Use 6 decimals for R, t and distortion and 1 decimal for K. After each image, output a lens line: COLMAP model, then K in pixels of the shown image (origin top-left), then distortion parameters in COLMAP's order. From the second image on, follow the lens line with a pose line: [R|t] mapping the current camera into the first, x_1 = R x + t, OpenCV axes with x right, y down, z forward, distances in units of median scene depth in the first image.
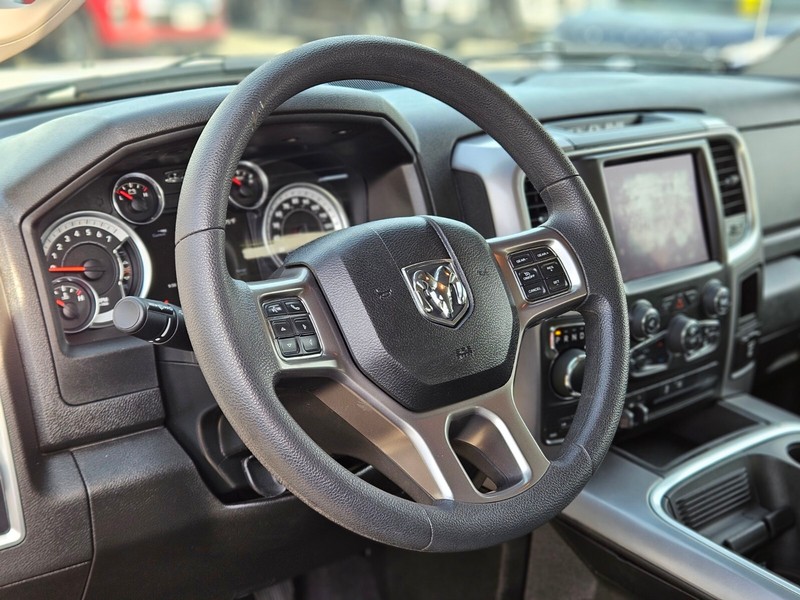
lens RADIAL K [[1092.1, 0, 400.0], [0, 1092.1, 300.0], [0, 0, 1]] dist [0.070083, 0.017773]
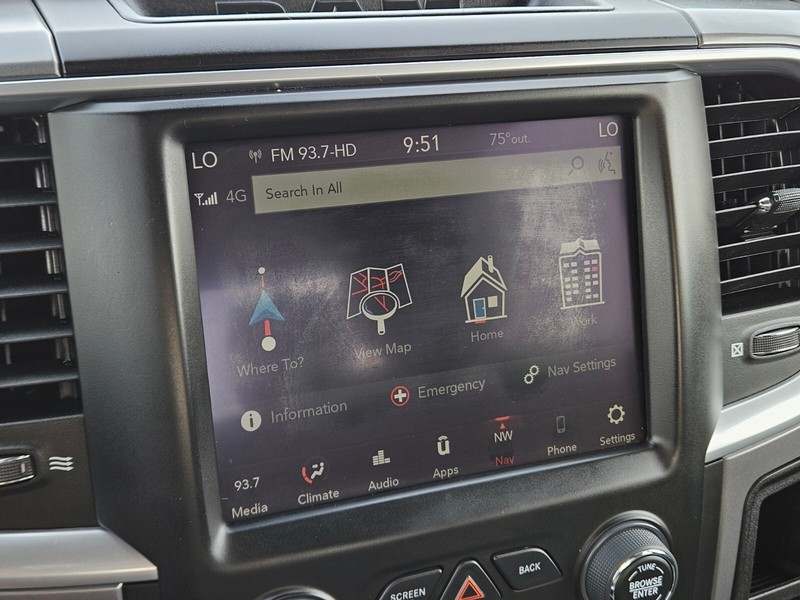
lens RADIAL K [[1107.8, 0, 401.8], [0, 1107.8, 303.0], [0, 0, 1]] dist [0.077856, -0.021221]
pose [[0.951964, 0.139397, -0.272639, 0.295677], [-0.110695, 0.986820, 0.118039, -0.108182], [0.285500, -0.082189, 0.954848, 0.653312]]
